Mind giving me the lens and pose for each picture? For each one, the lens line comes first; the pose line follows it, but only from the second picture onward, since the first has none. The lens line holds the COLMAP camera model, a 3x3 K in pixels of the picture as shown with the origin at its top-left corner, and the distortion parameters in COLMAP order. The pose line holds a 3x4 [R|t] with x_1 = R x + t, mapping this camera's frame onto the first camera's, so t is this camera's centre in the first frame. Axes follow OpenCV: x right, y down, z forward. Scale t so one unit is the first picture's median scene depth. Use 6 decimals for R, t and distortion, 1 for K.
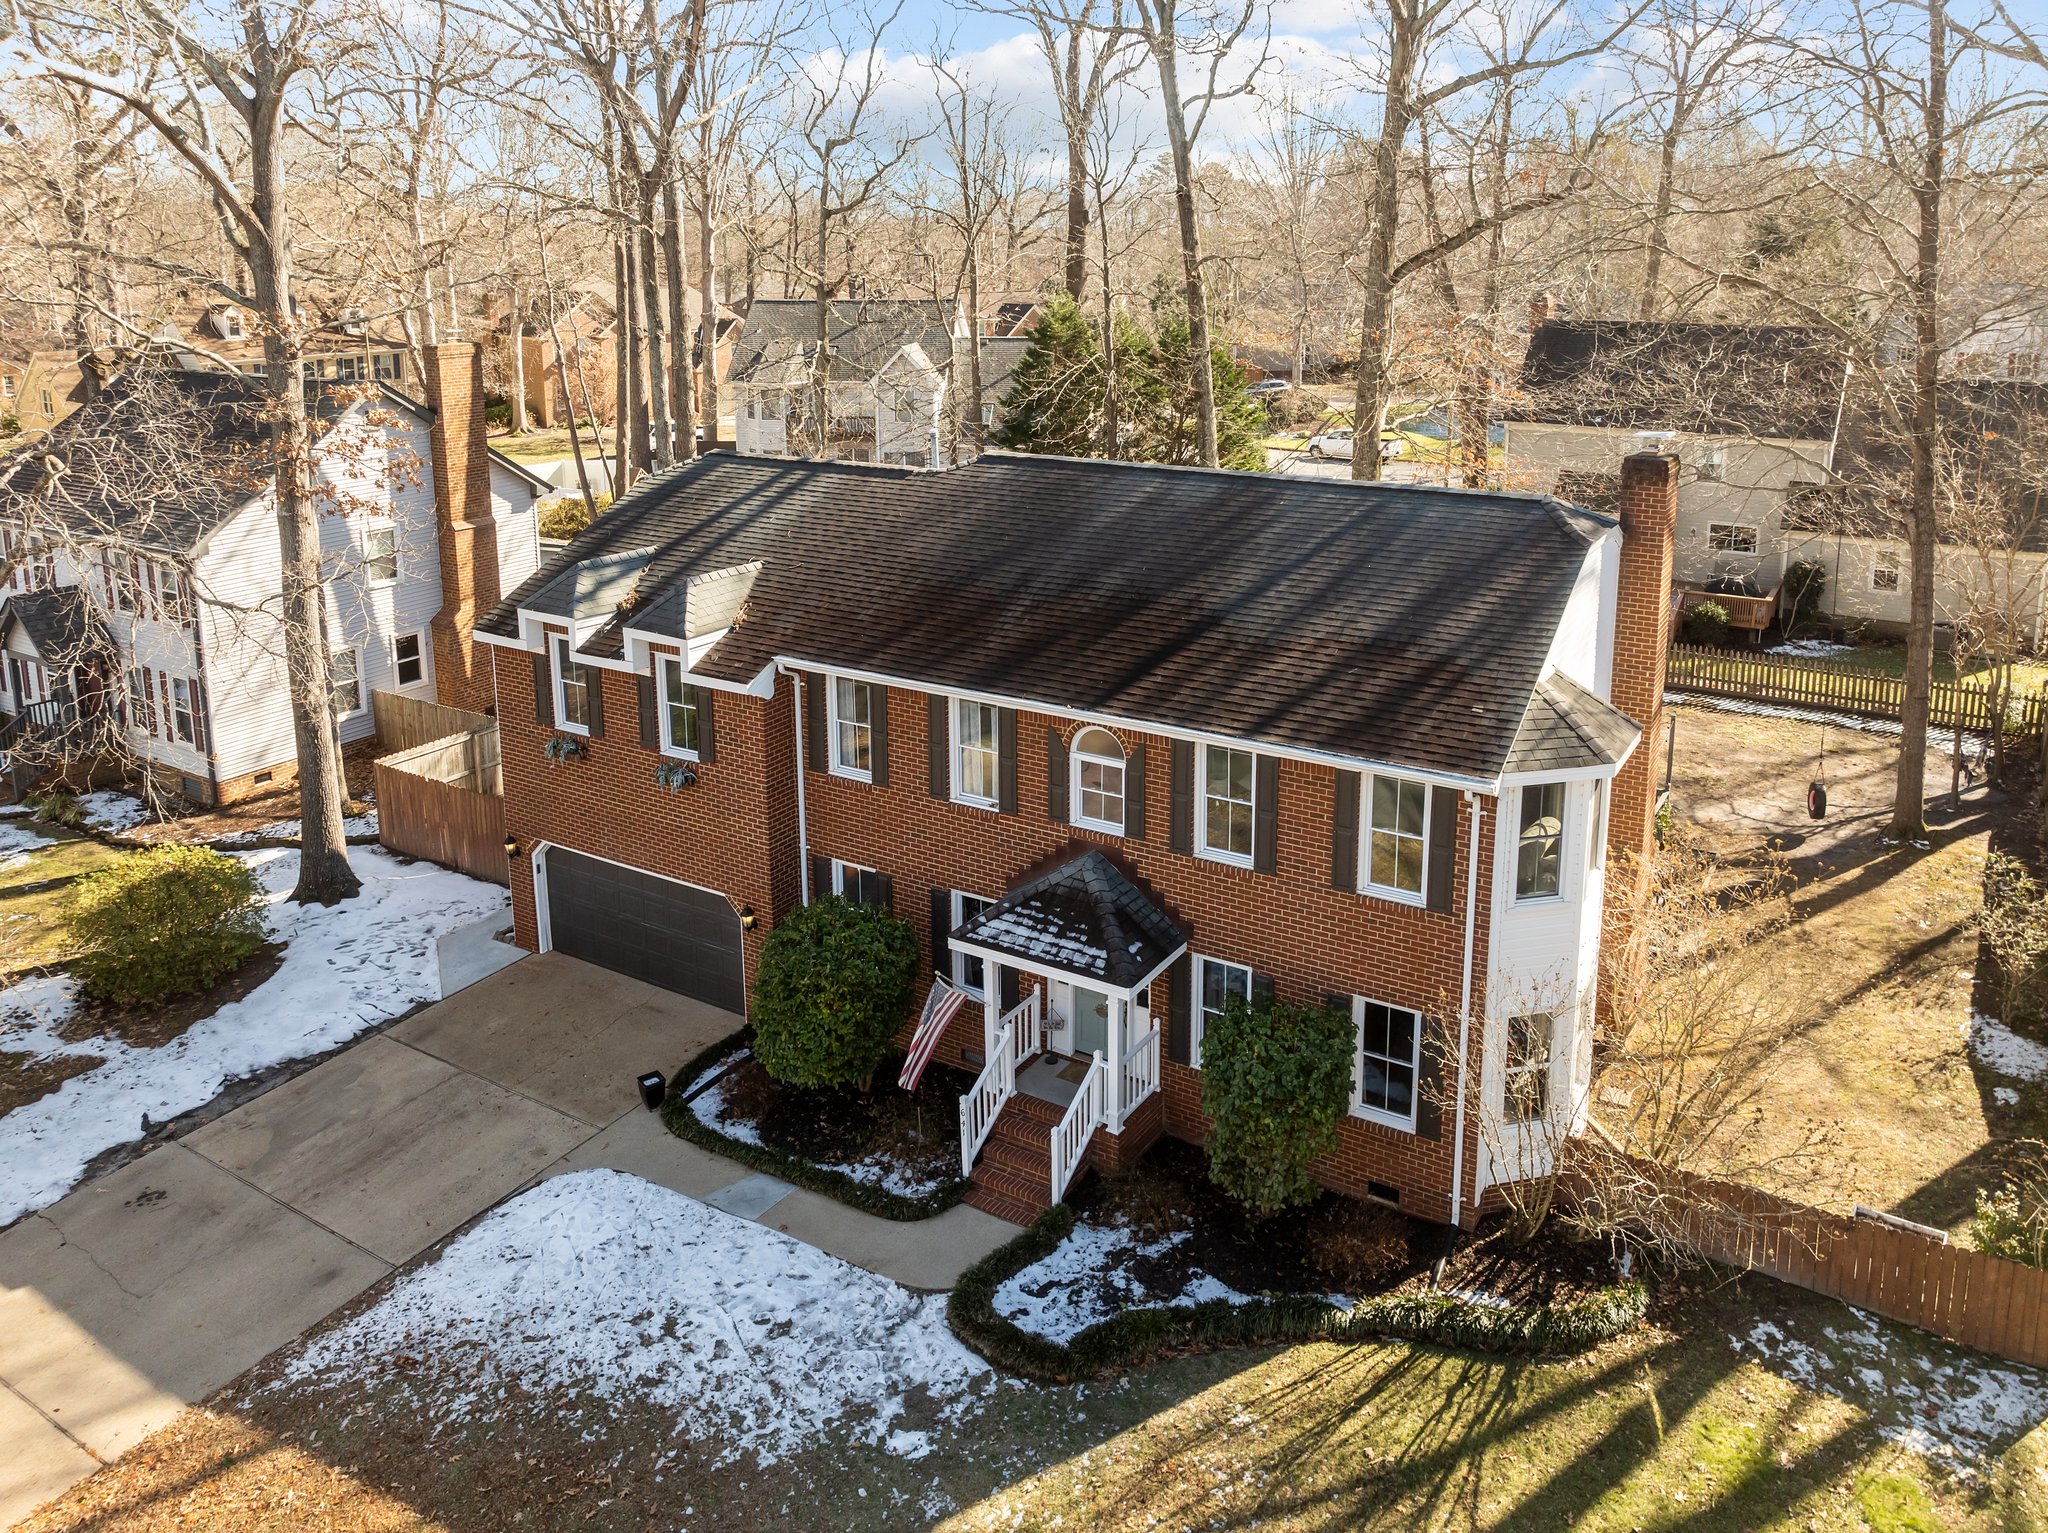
lens RADIAL K [[1499.8, 0, 1089.9], [0, 1499.8, 516.0], [0, 0, 1]] dist [-0.025286, -0.001314]
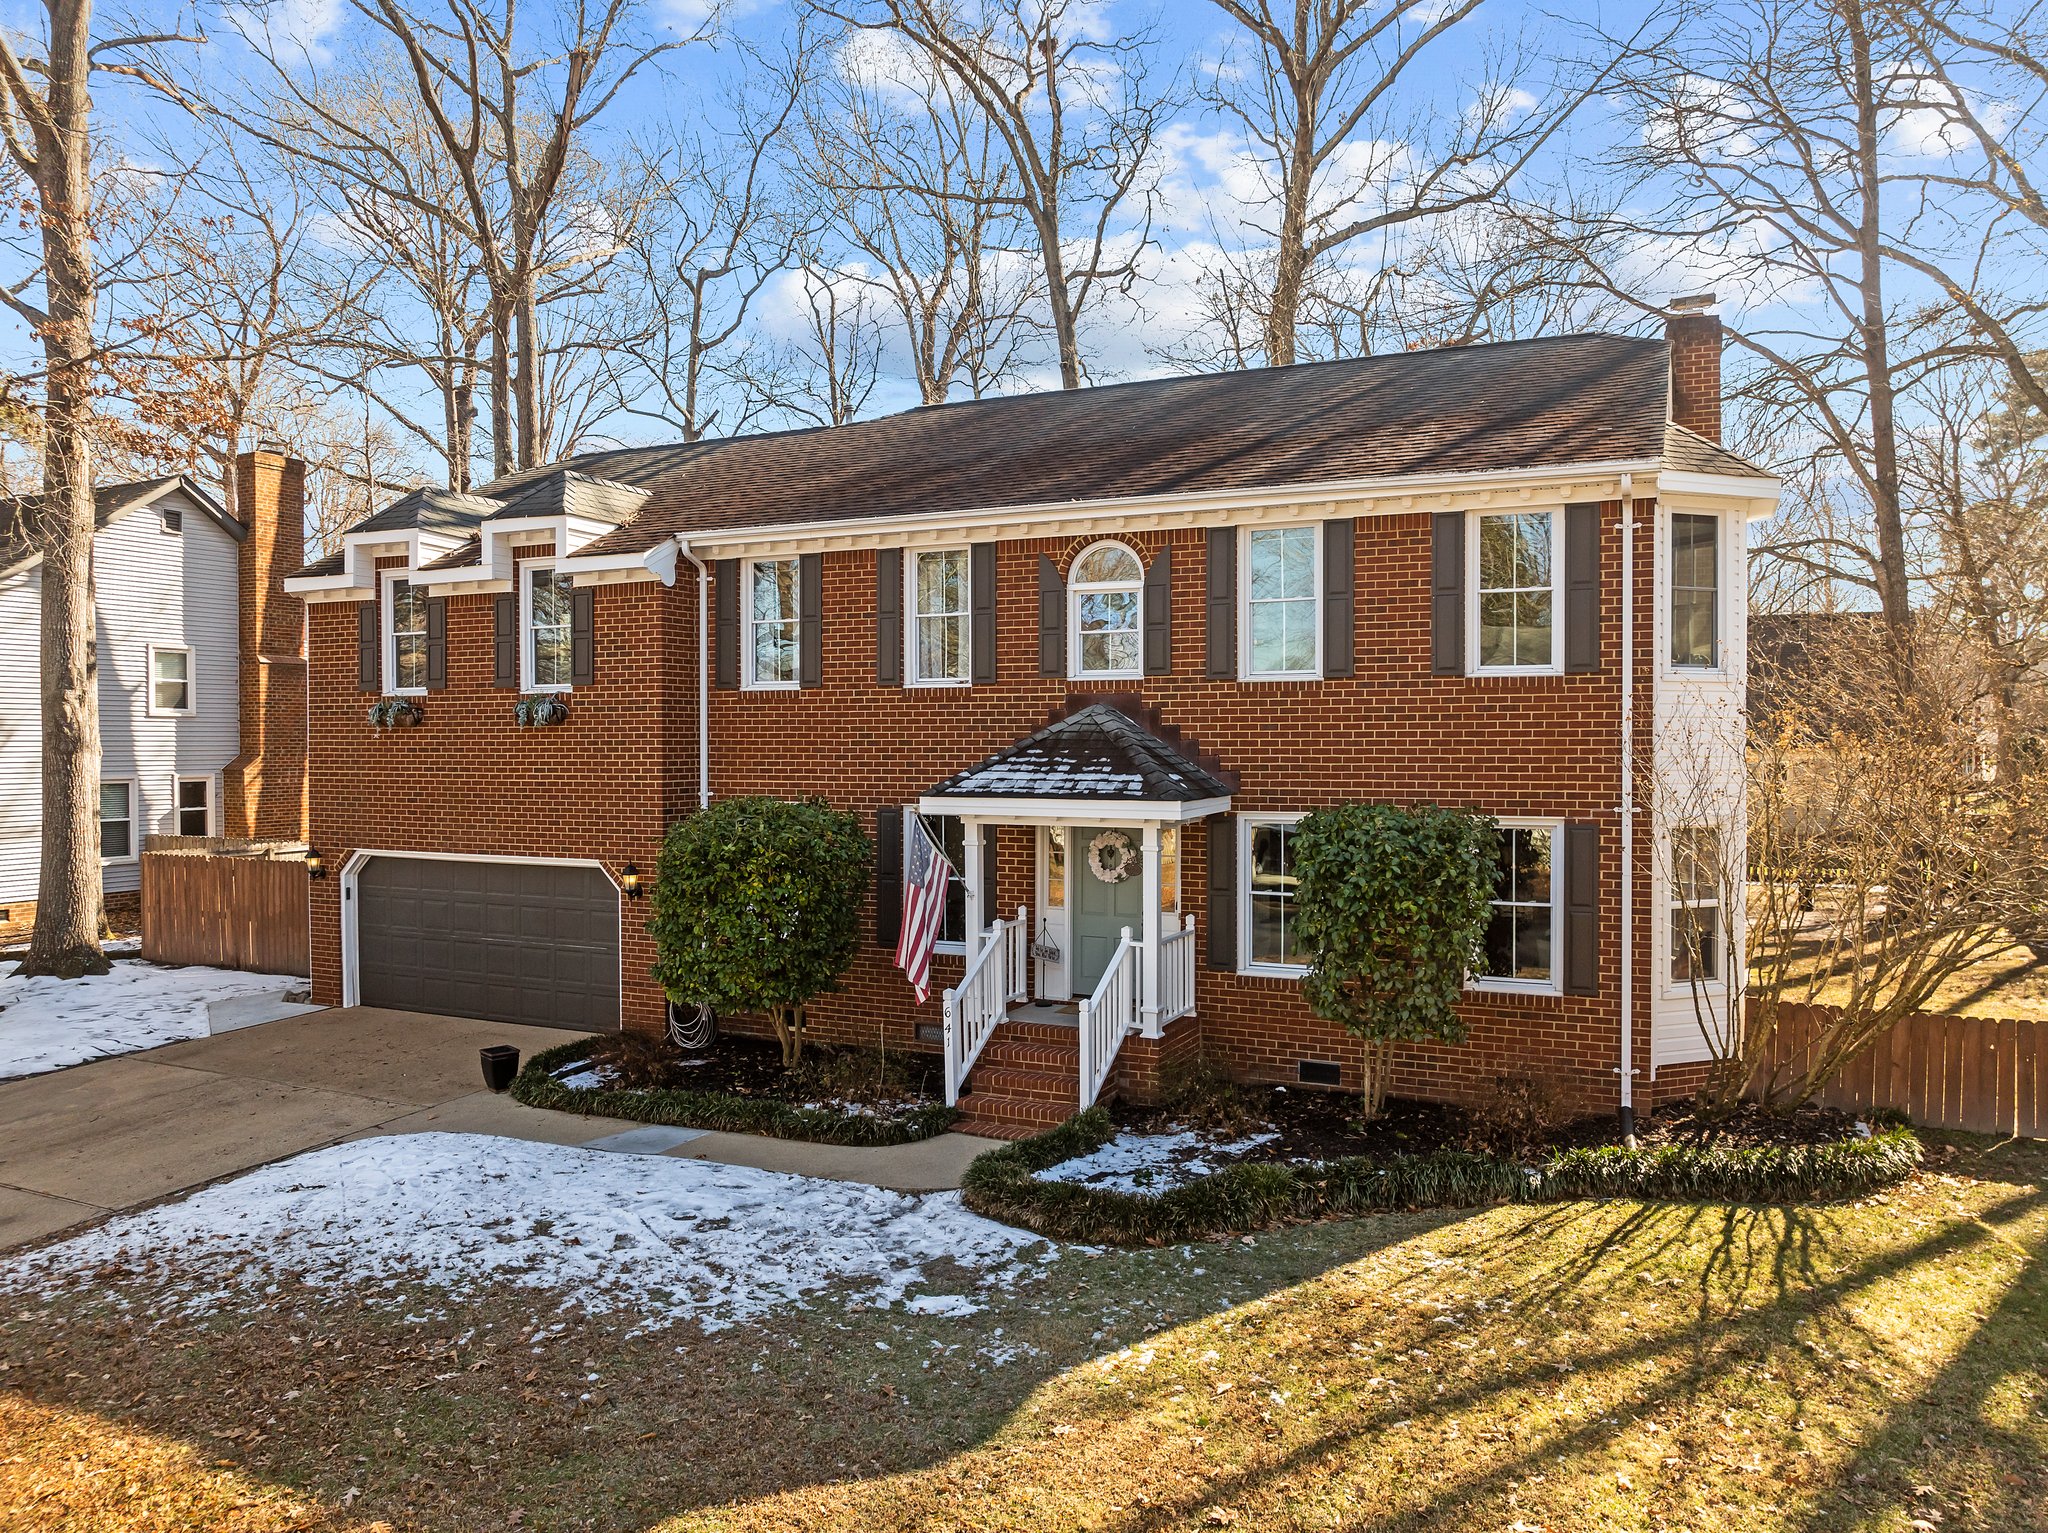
lens RADIAL K [[1435.7, 0, 1024.0], [0, 1435.7, 766.5], [0, 0, 1]] dist [-0.031139, 0.004223]
pose [[0.995479, -0.001432, 0.094970, -0.118652], [0.016269, 0.987680, -0.155642, 0.405549], [-0.093577, 0.156483, 0.983238, 0.298821]]
